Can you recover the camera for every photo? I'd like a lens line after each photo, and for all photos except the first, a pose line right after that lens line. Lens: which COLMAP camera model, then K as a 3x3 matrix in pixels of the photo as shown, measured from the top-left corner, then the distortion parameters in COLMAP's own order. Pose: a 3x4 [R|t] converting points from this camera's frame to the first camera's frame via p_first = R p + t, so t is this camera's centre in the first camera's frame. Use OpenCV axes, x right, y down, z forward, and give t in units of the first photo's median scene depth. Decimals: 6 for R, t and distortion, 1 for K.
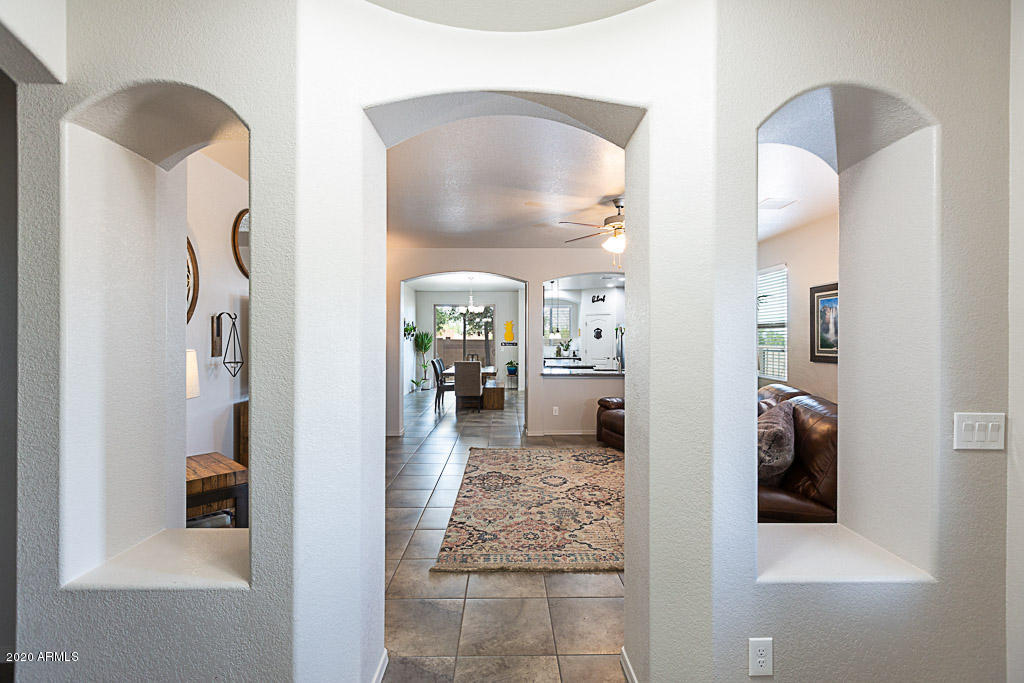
lens RADIAL K [[456.3, 0, 511.5], [0, 456.3, 336.6], [0, 0, 1]] dist [0.000796, 0.001122]
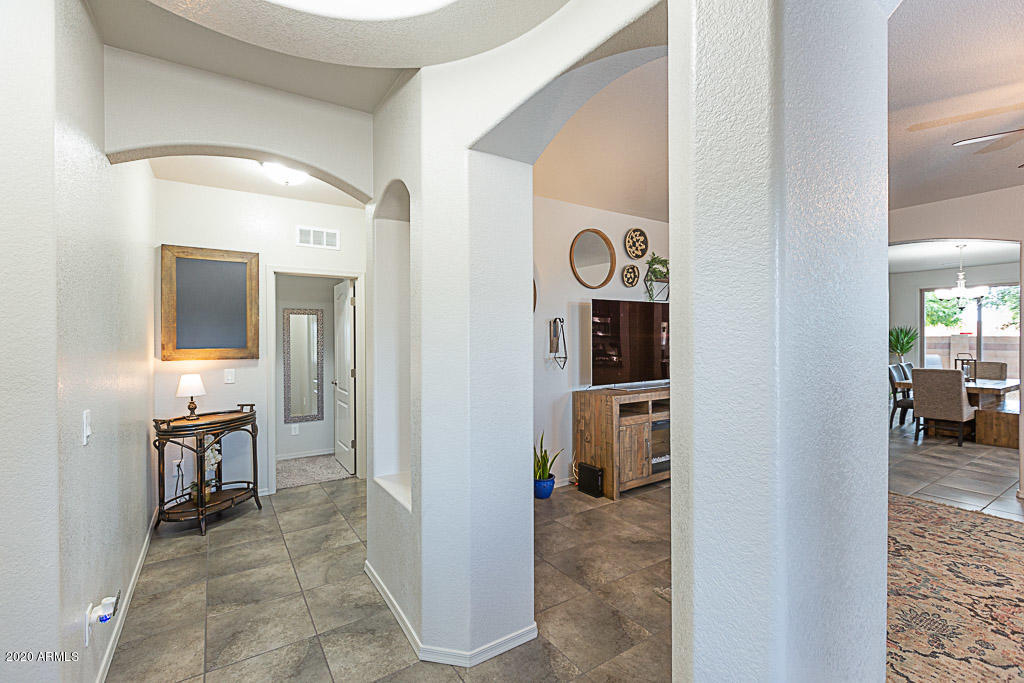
lens RADIAL K [[452.8, 0, 508.8], [0, 452.8, 338.1], [0, 0, 1]] dist [-0.000283, -0.000601]
pose [[0.533495, -0.000443, -0.845803, 0.265727], [0.008429, 0.999953, 0.004793, -0.002495], [0.845761, -0.009686, 0.533473, 0.164275]]
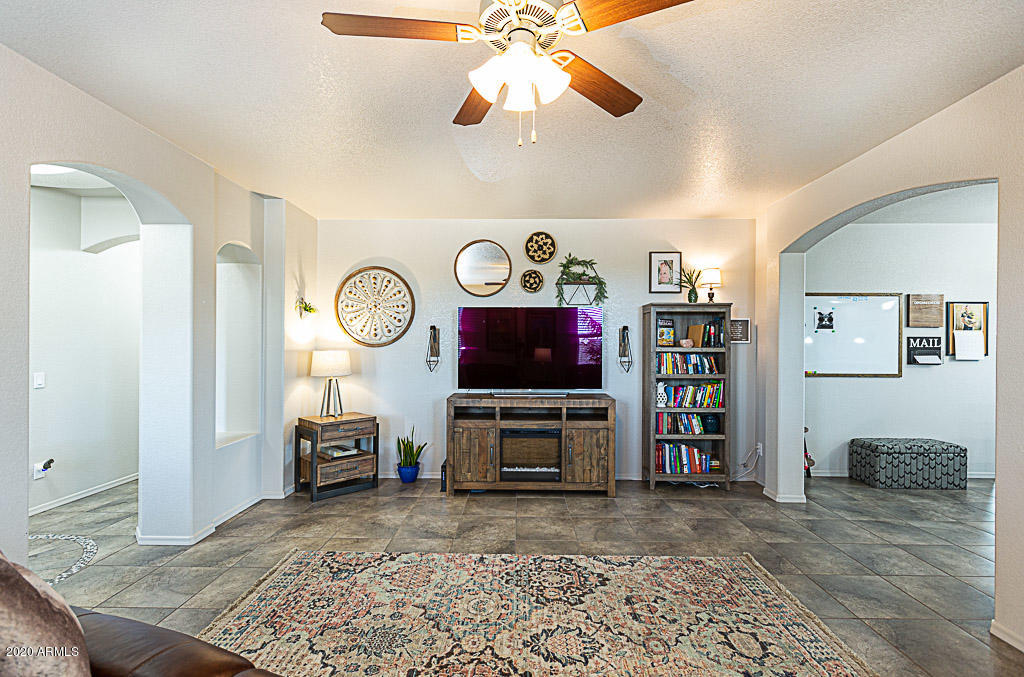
lens RADIAL K [[453.3, 0, 510.4], [0, 453.3, 344.3], [0, 0, 1]] dist [-0.001023, -0.000079]
pose [[-0.027388, 0.004189, -0.999616, 0.563216], [-0.000452, 0.999991, 0.004203, 0.000061], [0.999625, 0.000567, -0.027386, 0.951654]]
